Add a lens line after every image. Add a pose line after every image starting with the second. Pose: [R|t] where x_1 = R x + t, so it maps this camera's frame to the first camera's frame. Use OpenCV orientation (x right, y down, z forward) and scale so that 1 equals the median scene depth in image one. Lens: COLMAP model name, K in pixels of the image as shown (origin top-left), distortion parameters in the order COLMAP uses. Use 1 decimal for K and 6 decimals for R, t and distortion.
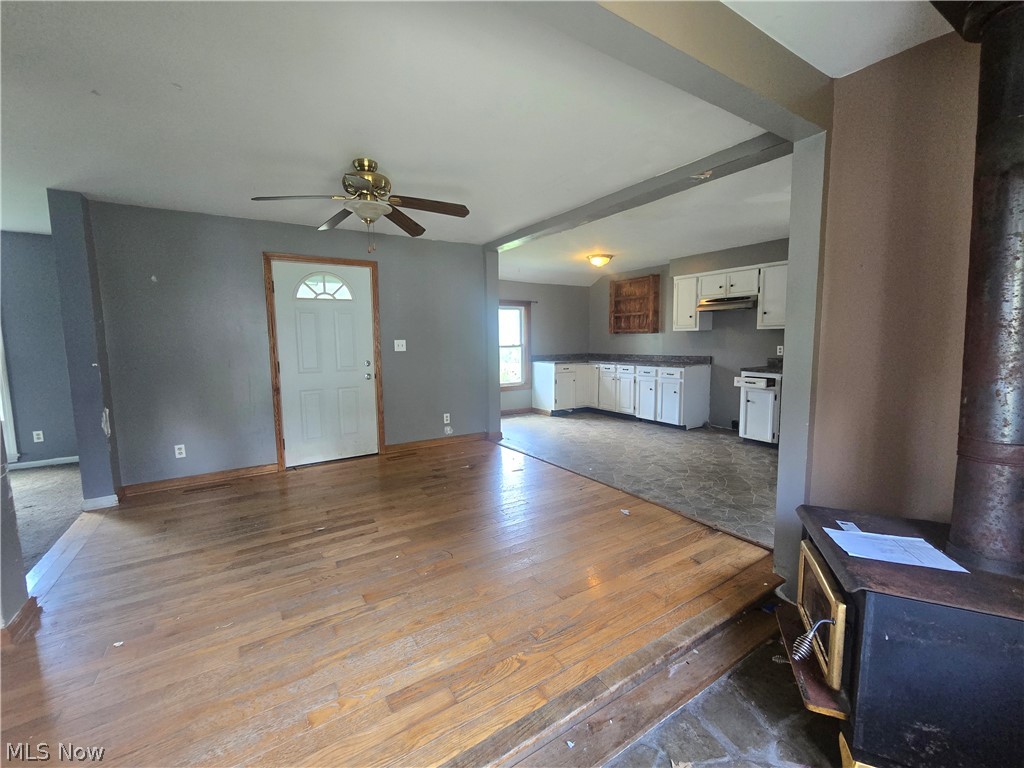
lens RADIAL K [[427.9, 0, 512.0], [0, 427.9, 384.0], [0, 0, 1]] dist [0.001069, 0.000377]
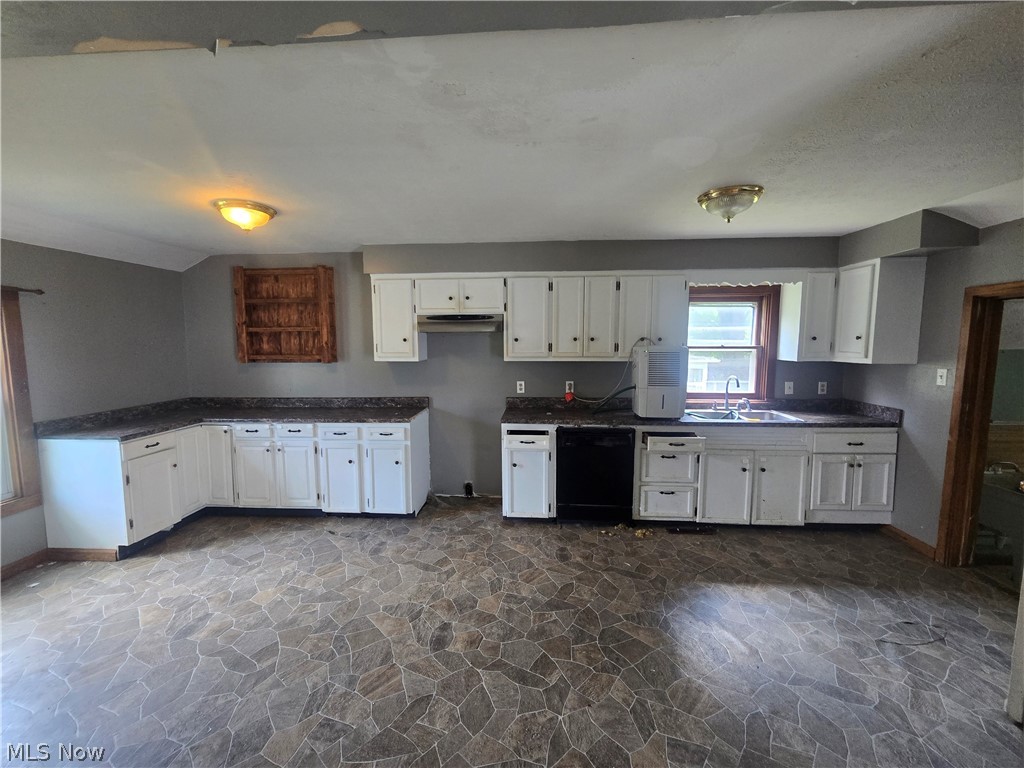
lens RADIAL K [[427.9, 0, 512.0], [0, 427.9, 384.0], [0, 0, 1]] dist [0.001069, 0.000377]
pose [[0.607155, -0.068611, 0.791616, 0.002301], [0.081515, 0.996387, 0.023838, -0.089108], [-0.790391, 0.050055, 0.610554, 0.461400]]
